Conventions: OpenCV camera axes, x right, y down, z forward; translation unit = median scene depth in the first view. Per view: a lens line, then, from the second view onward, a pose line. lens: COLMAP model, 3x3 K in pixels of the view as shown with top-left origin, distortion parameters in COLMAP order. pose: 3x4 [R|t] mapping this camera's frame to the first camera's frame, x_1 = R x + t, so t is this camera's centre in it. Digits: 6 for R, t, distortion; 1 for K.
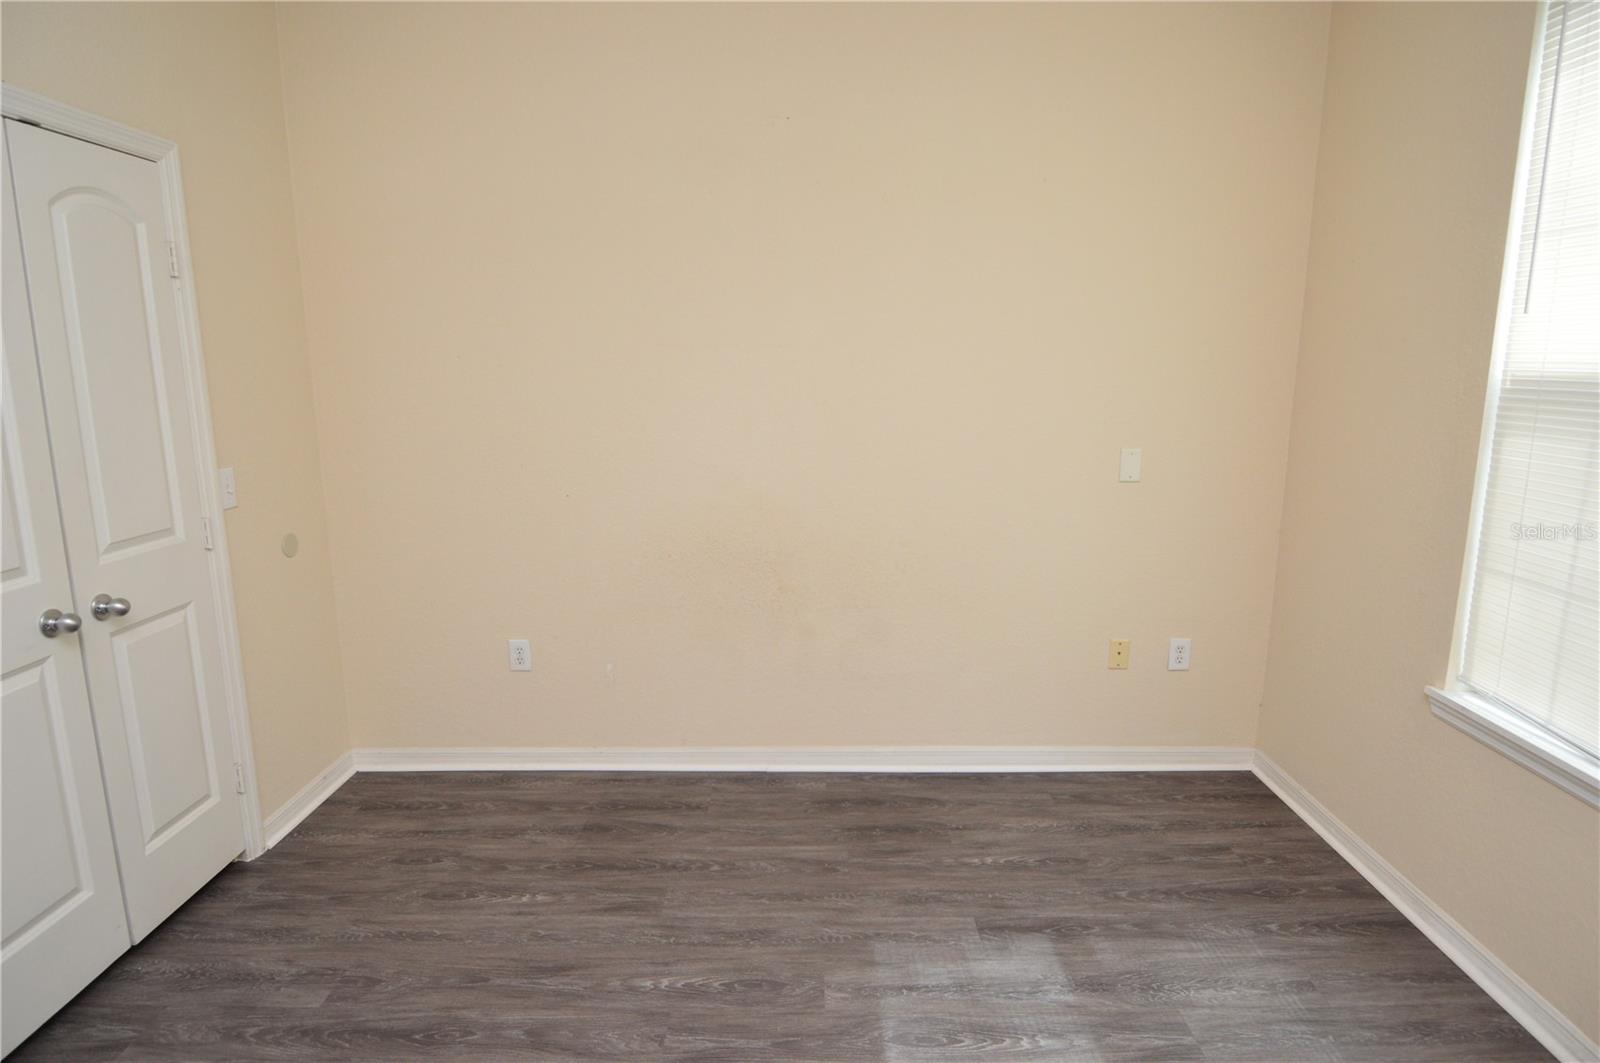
lens RADIAL K [[854.2, 0, 811.6], [0, 854.2, 521.8], [0, 0, 1]] dist [0.022640, -0.029288]
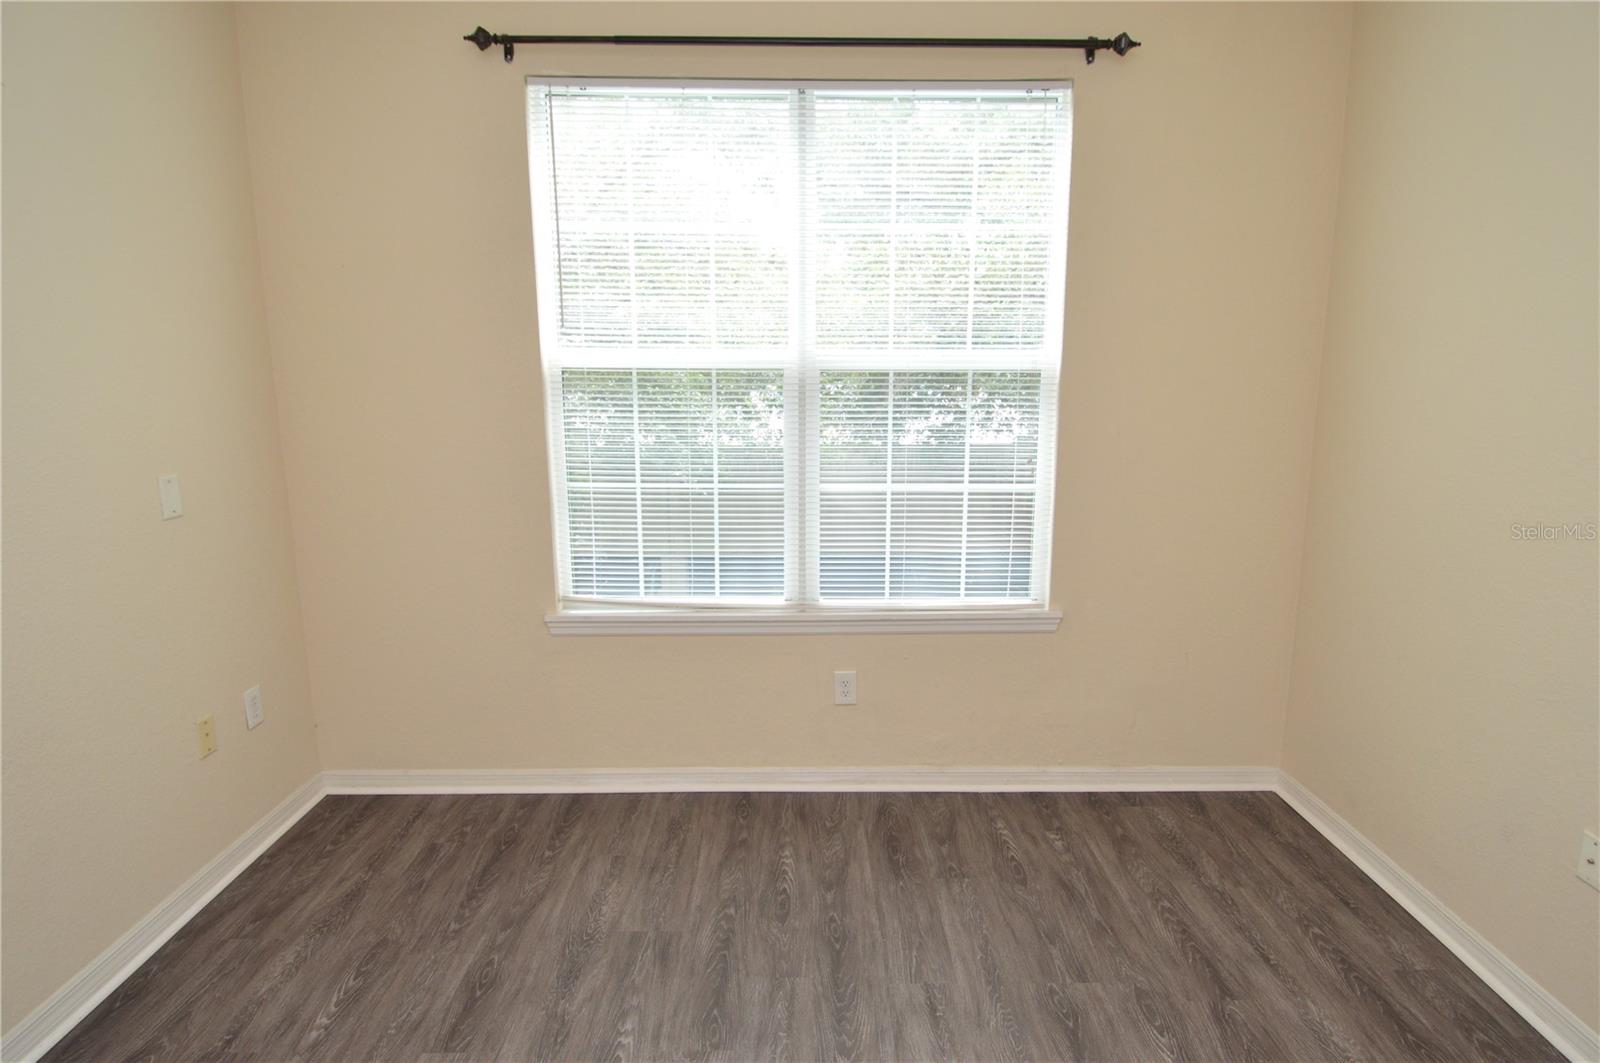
lens RADIAL K [[854.2, 0, 810.1], [0, 854.2, 536.2], [0, 0, 1]] dist [0.022640, -0.029288]
pose [[-0.009334, -0.181024, 0.983434, -0.464411], [0.187747, 0.965670, 0.179536, -0.071190], [-0.982173, 0.186313, 0.024973, 0.488218]]
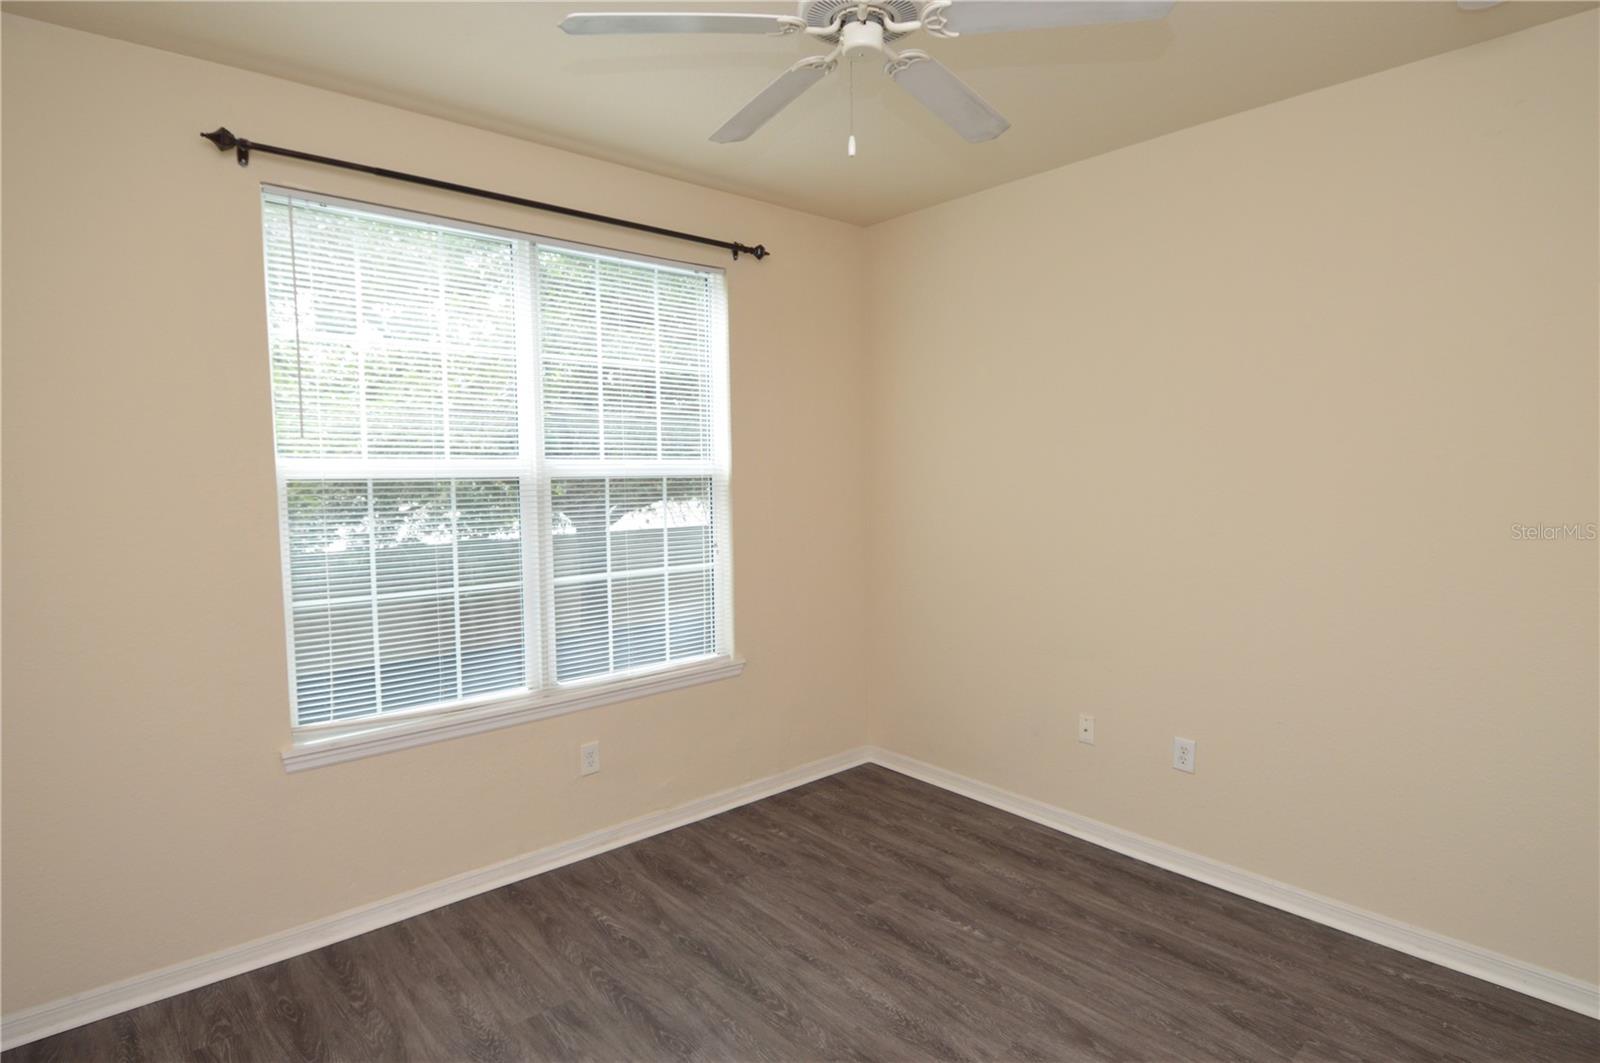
lens RADIAL K [[854.2, 0, 814.0], [0, 854.2, 516.2], [0, 0, 1]] dist [0.022640, -0.029288]
pose [[-0.666533, -0.042938, 0.744238, -0.530061], [0.146873, 0.971208, 0.187571, -0.201992], [-0.730864, 0.234330, -0.641036, 1.004630]]
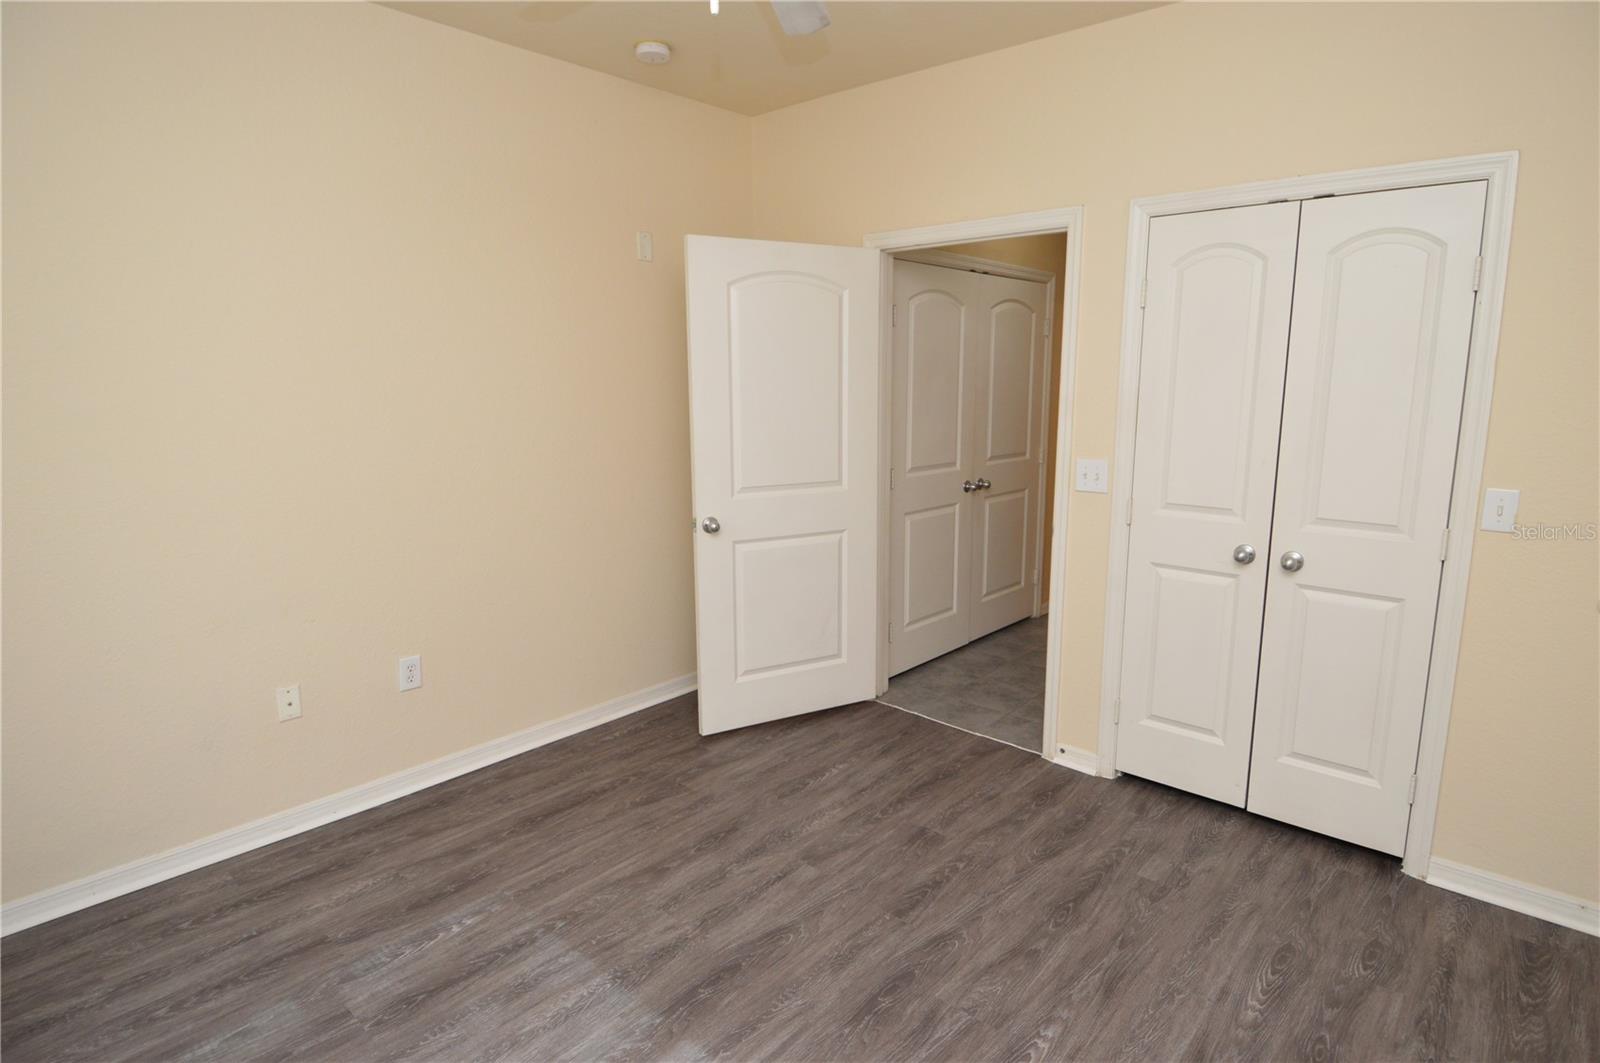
lens RADIAL K [[854.2, 0, 802.8], [0, 854.2, 510.9], [0, 0, 1]] dist [0.022640, -0.029288]
pose [[-0.670634, 0.117521, -0.732420, 0.498638], [-0.135422, 0.951380, 0.276652, -0.187382], [0.729322, 0.284718, -0.622113, 0.998856]]
